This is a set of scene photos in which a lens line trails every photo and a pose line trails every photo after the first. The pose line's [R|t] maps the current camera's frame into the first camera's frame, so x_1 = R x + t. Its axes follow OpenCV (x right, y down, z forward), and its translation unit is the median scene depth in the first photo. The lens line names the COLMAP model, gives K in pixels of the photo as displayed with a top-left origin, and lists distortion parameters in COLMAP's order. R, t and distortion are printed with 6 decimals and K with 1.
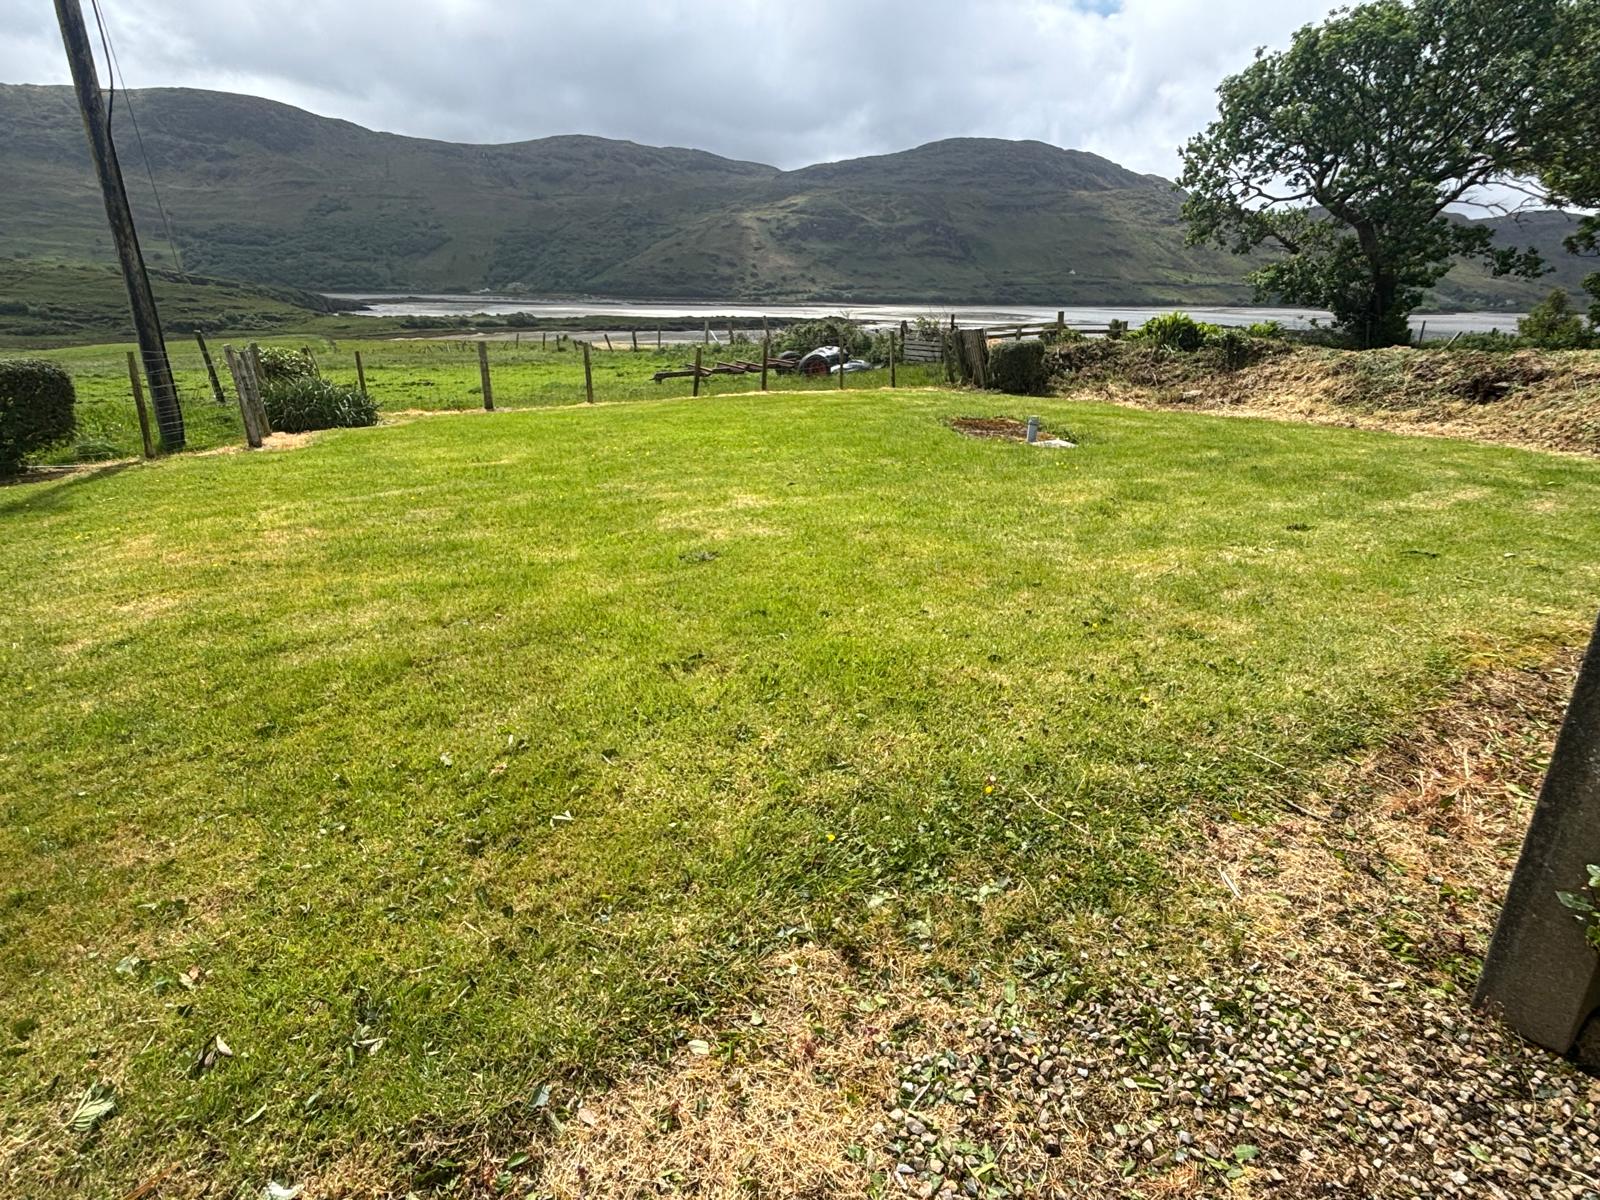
lens RADIAL K [[976.0, 0, 799.5], [0, 976.0, 610.9], [0, 0, 1]] dist [-0.008884, -0.000287]
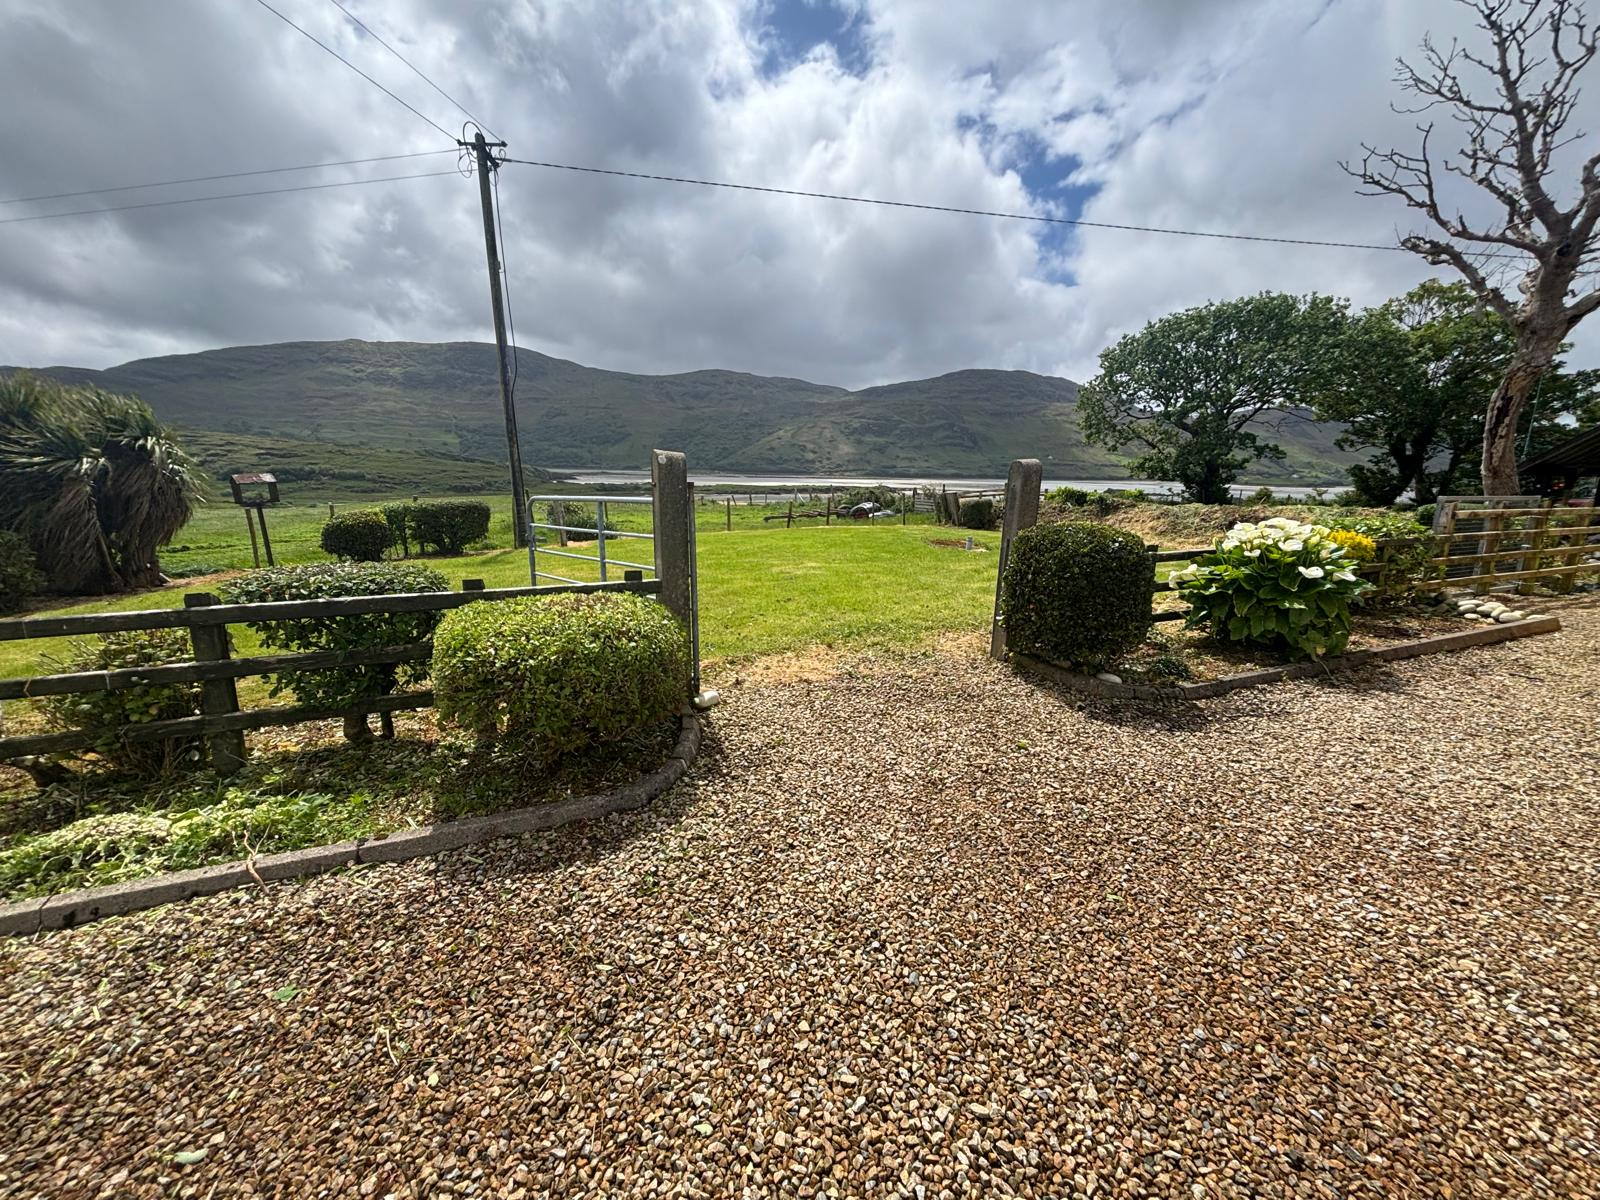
lens RADIAL K [[682.9, 0, 787.2], [0, 682.9, 608.7], [0, 0, 1]] dist [0.001660, -0.004171]
pose [[0.994664, 0.025132, -0.100058, 0.013685], [-0.036444, 0.992939, -0.112887, 0.046356], [0.096514, 0.115931, 0.988557, -0.147916]]
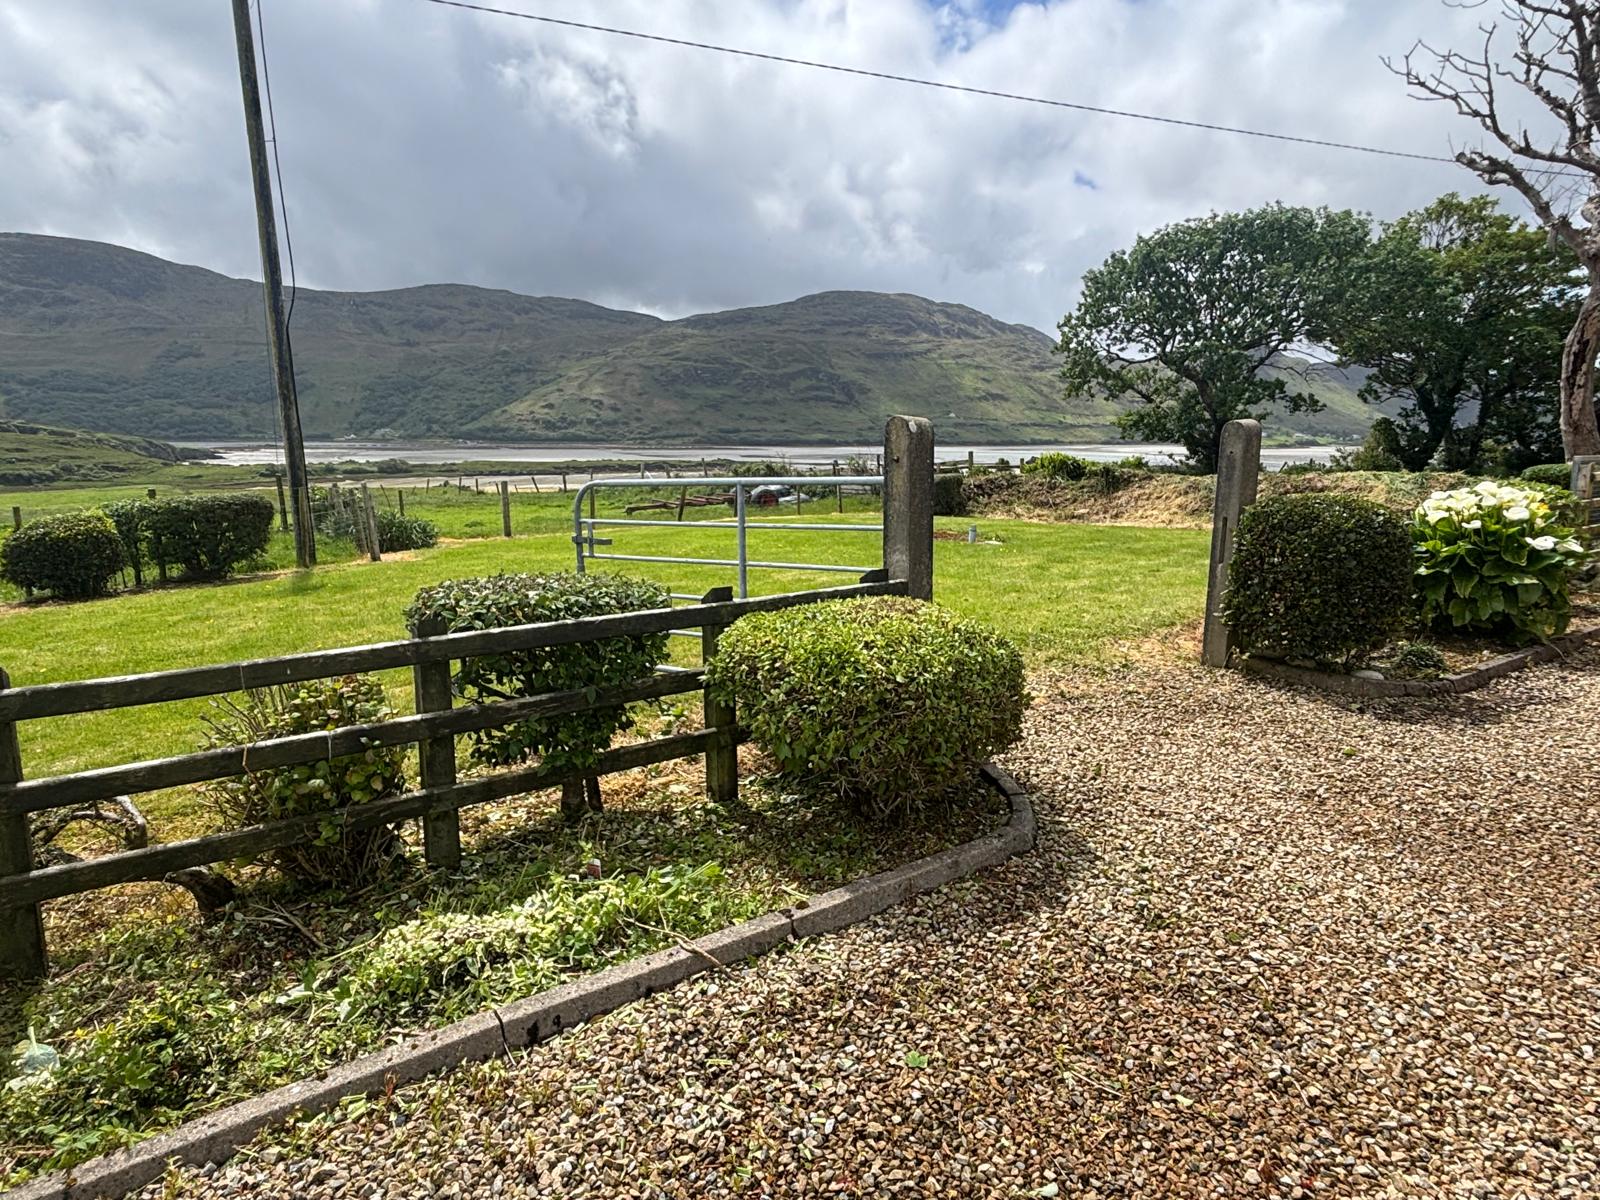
lens RADIAL K [[1027.1, 0, 798.8], [0, 1027.1, 600.2], [0, 0, 1]] dist [0.008103, -0.011879]
pose [[0.993448, -0.027964, 0.110815, -0.078274], [0.044935, 0.987086, -0.153757, 0.054835], [-0.105084, 0.157729, 0.981875, -0.177120]]
